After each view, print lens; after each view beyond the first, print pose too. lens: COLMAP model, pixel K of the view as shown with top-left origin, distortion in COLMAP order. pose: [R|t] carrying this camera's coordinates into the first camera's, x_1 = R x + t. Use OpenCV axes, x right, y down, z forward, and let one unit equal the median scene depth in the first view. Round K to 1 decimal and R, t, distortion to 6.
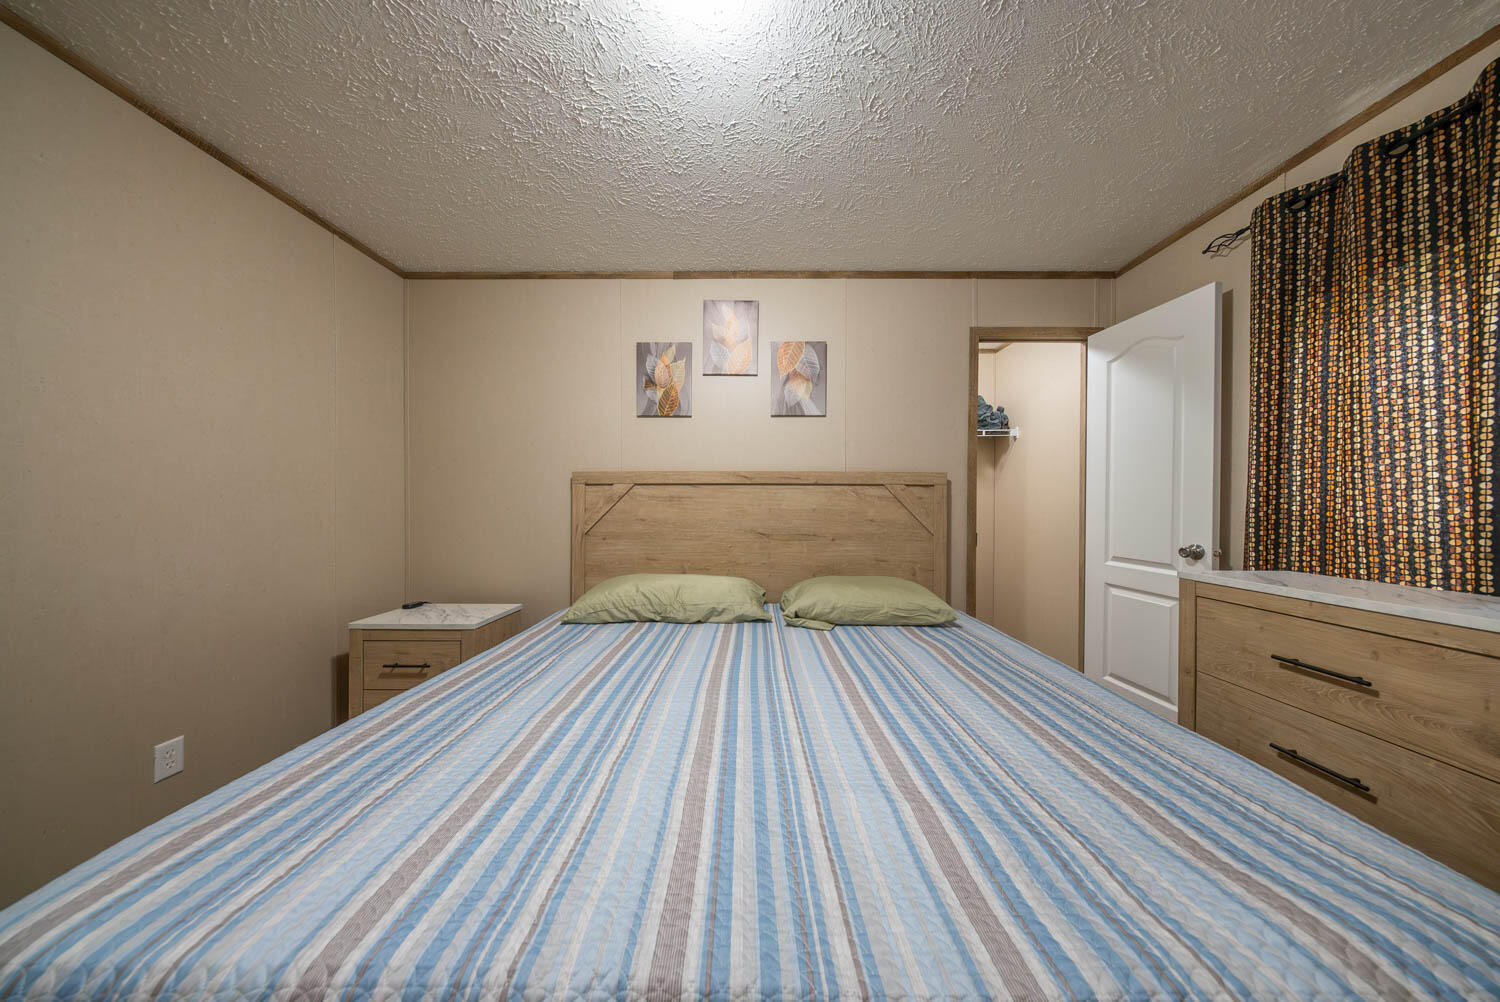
lens RADIAL K [[441.3, 0, 748.6], [0, 441.3, 506.3], [0, 0, 1]] dist [0.002477, -0.001661]
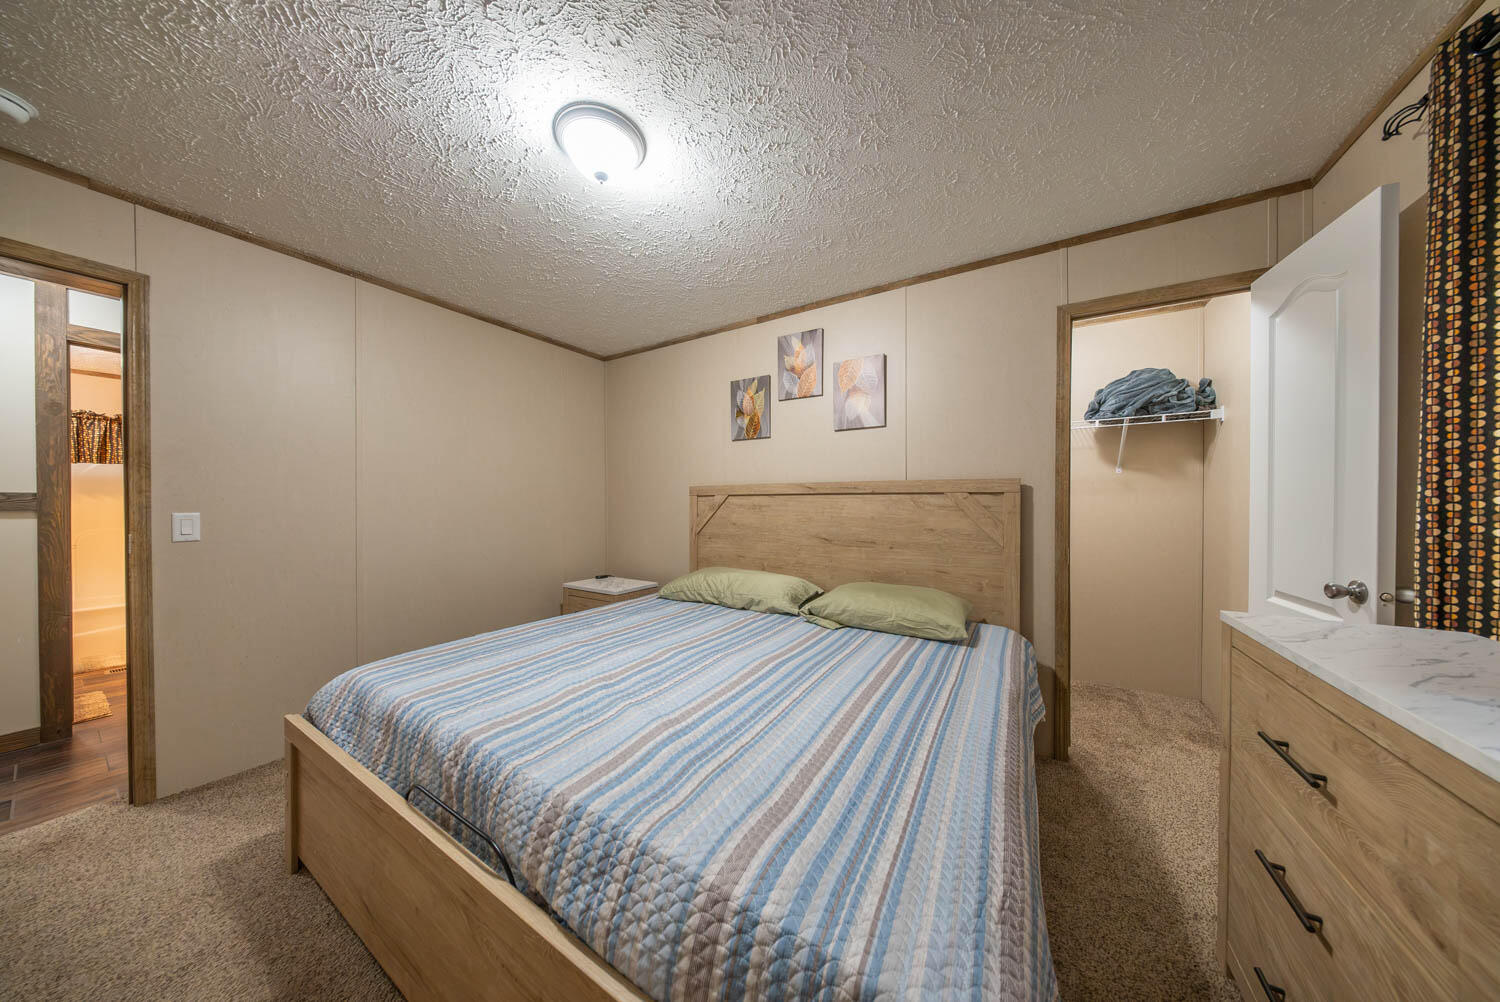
lens RADIAL K [[441.3, 0, 751.2], [0, 441.3, 506.1], [0, 0, 1]] dist [0.002477, -0.001661]
pose [[0.856879, 0.001010, -0.515517, 0.441044], [0.000768, 0.999994, 0.003236, -0.023661], [0.515517, -0.003169, 0.856873, -0.037995]]
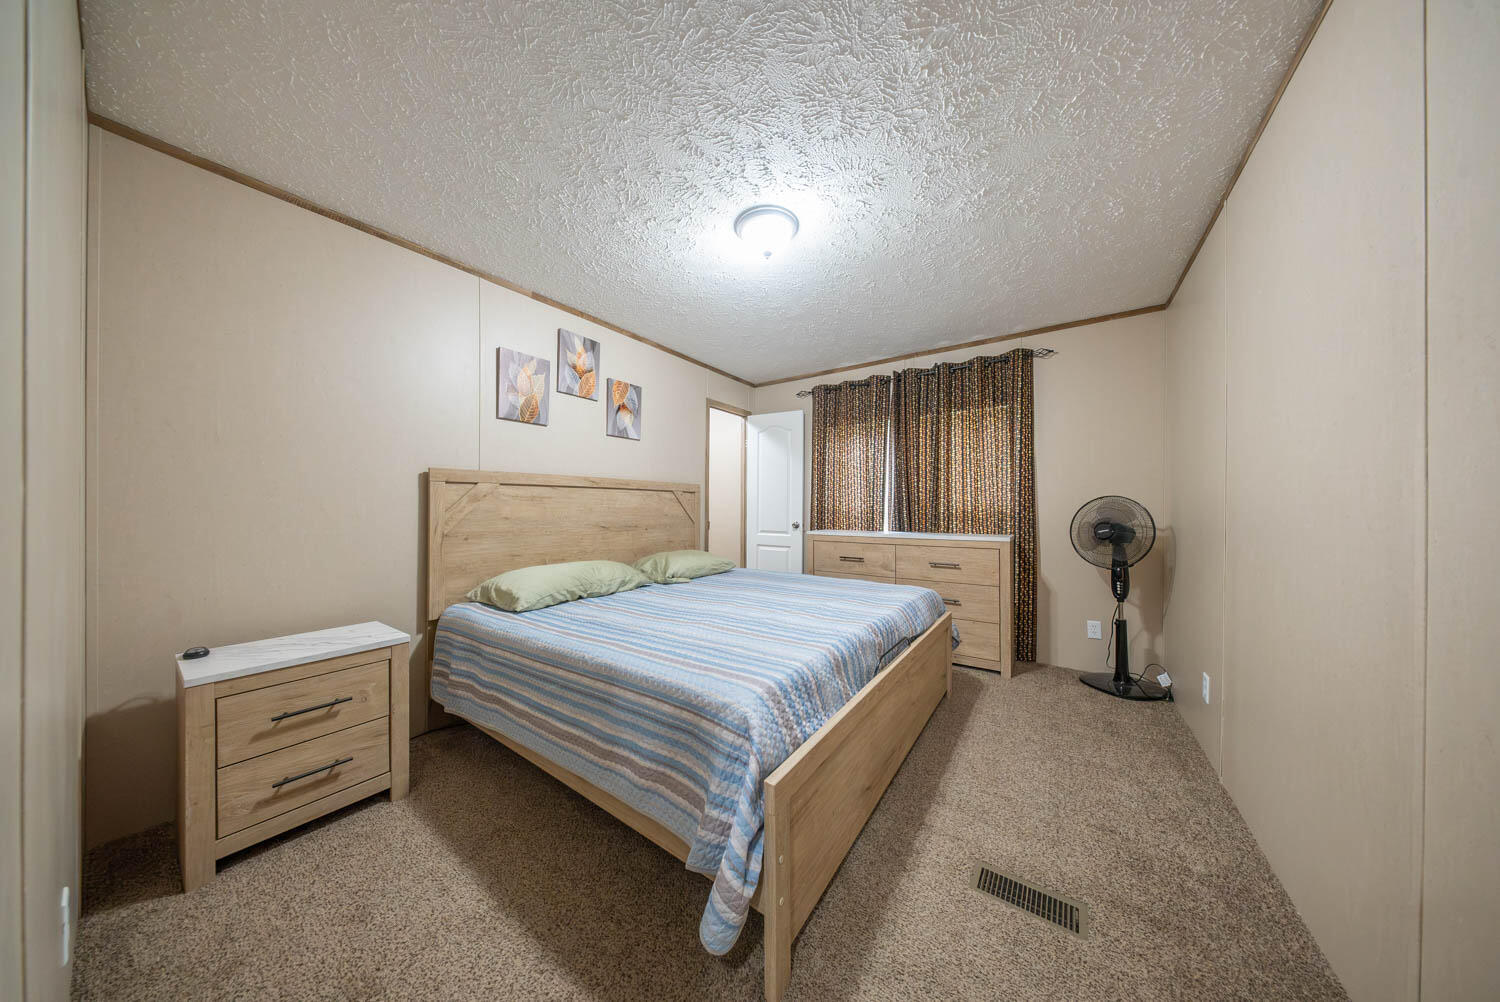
lens RADIAL K [[441.3, 0, 754.6], [0, 441.3, 504.5], [0, 0, 1]] dist [0.002477, -0.001661]
pose [[0.554404, 0.003043, 0.832242, -0.786591], [0.007281, 0.999937, -0.008507, 0.011048], [-0.832216, 0.010775, 0.554347, -0.066186]]
